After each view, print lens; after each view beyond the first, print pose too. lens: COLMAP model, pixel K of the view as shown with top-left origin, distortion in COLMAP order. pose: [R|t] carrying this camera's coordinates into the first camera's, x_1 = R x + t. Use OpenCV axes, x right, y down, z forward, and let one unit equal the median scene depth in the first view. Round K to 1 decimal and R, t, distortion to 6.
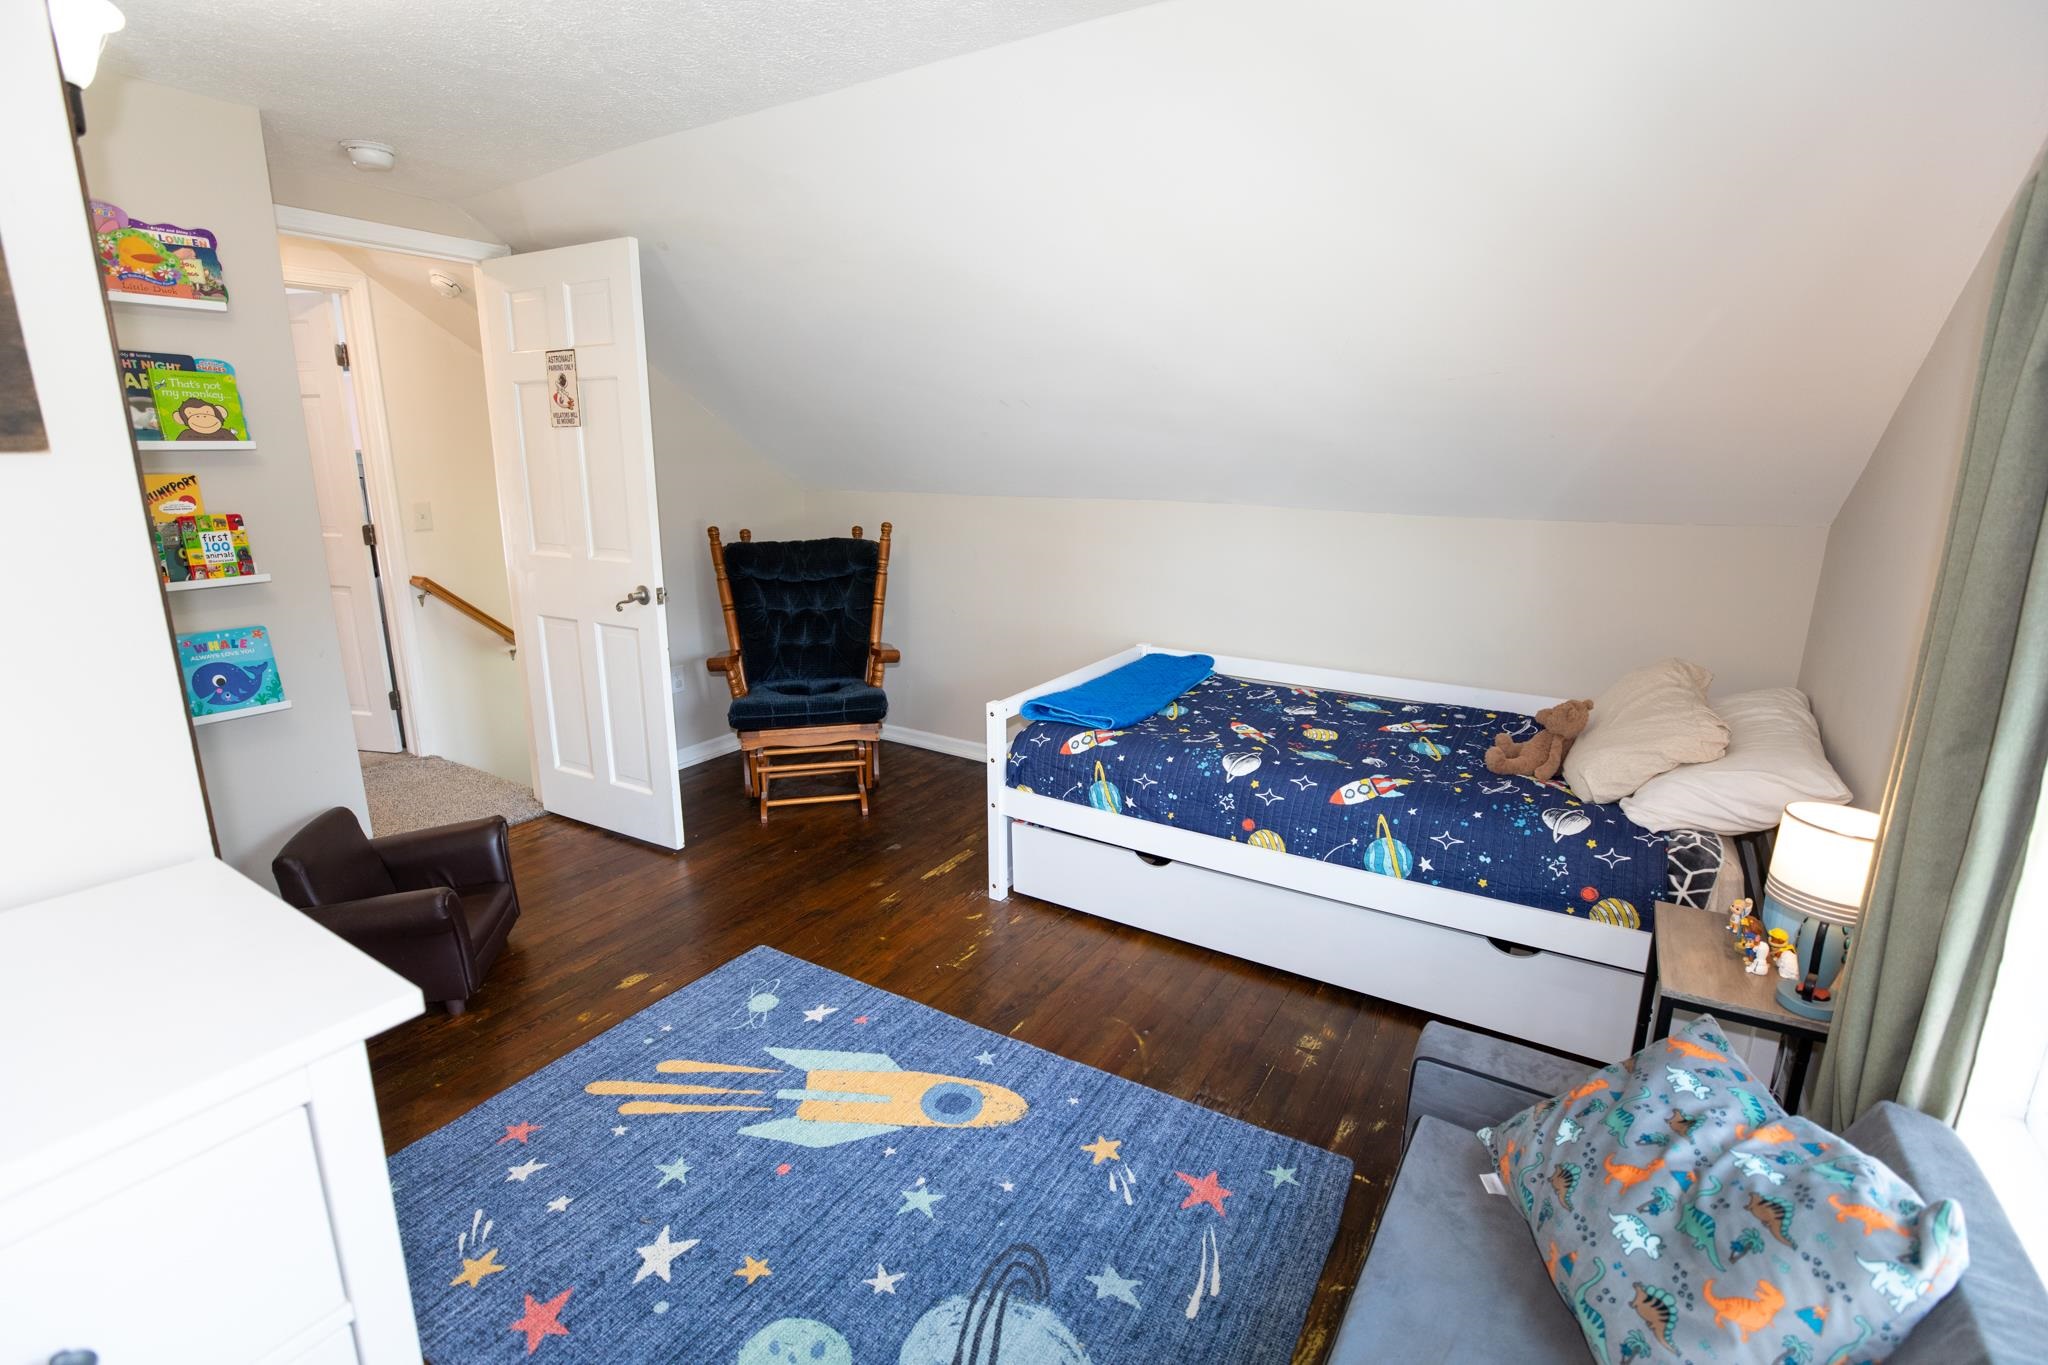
lens RADIAL K [[939.7, 0, 1020.4], [0, 939.7, 676.6], [0, 0, 1]] dist [-0.024348, 0.000551]
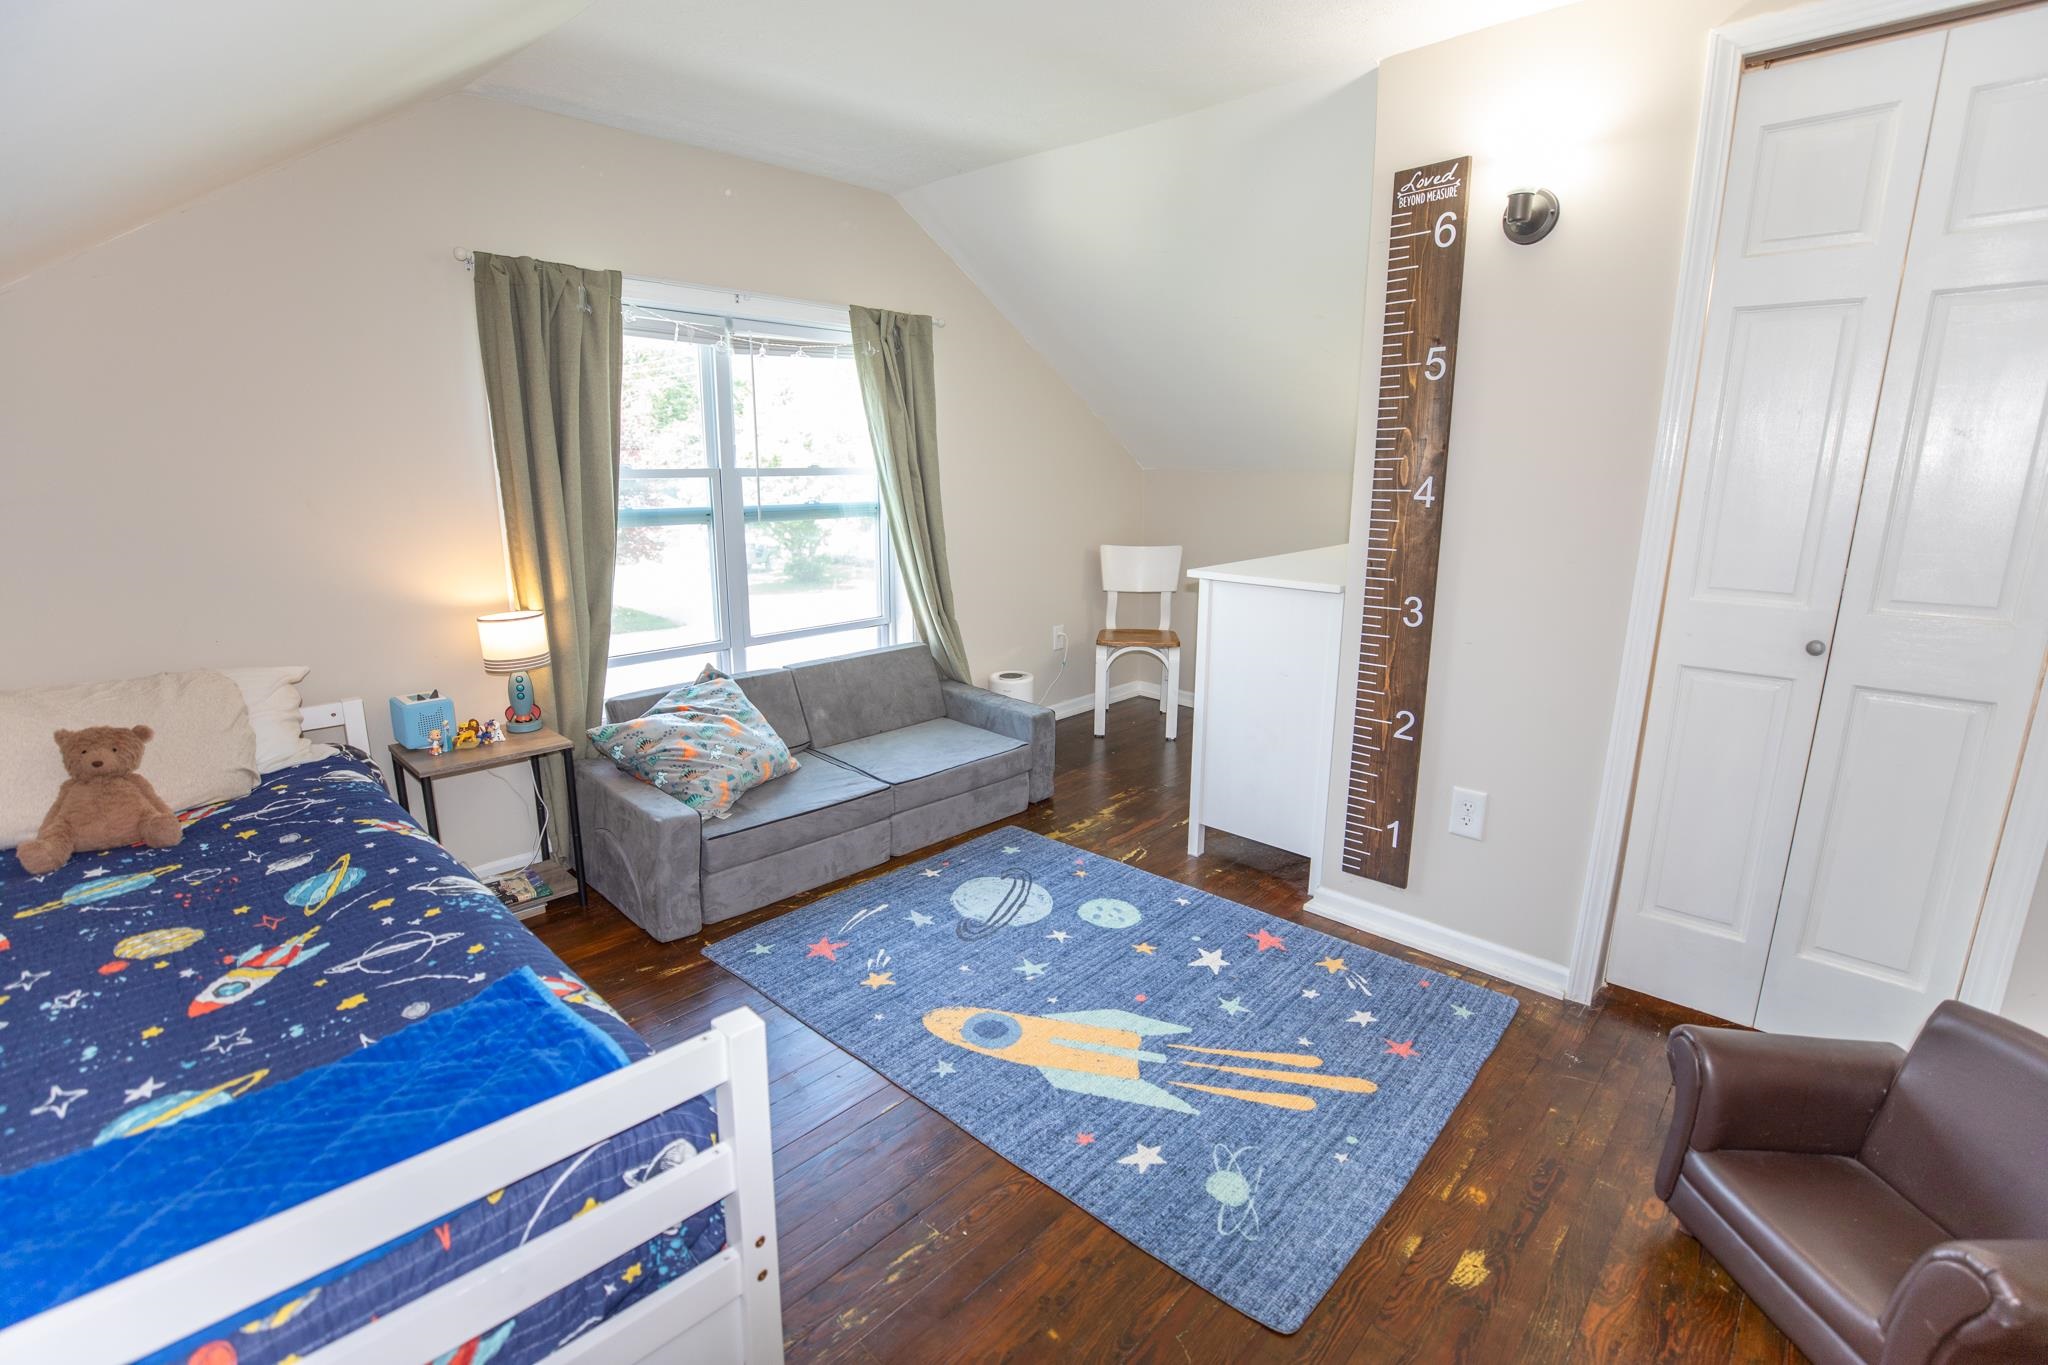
lens RADIAL K [[939.7, 0, 1014.2], [0, 939.7, 675.1], [0, 0, 1]] dist [-0.024348, 0.000551]
pose [[-0.980799, -0.055560, 0.186939, -0.260318], [0.033713, 0.895824, 0.443129, -0.341886], [-0.192084, 0.440923, -0.876750, 1.675383]]
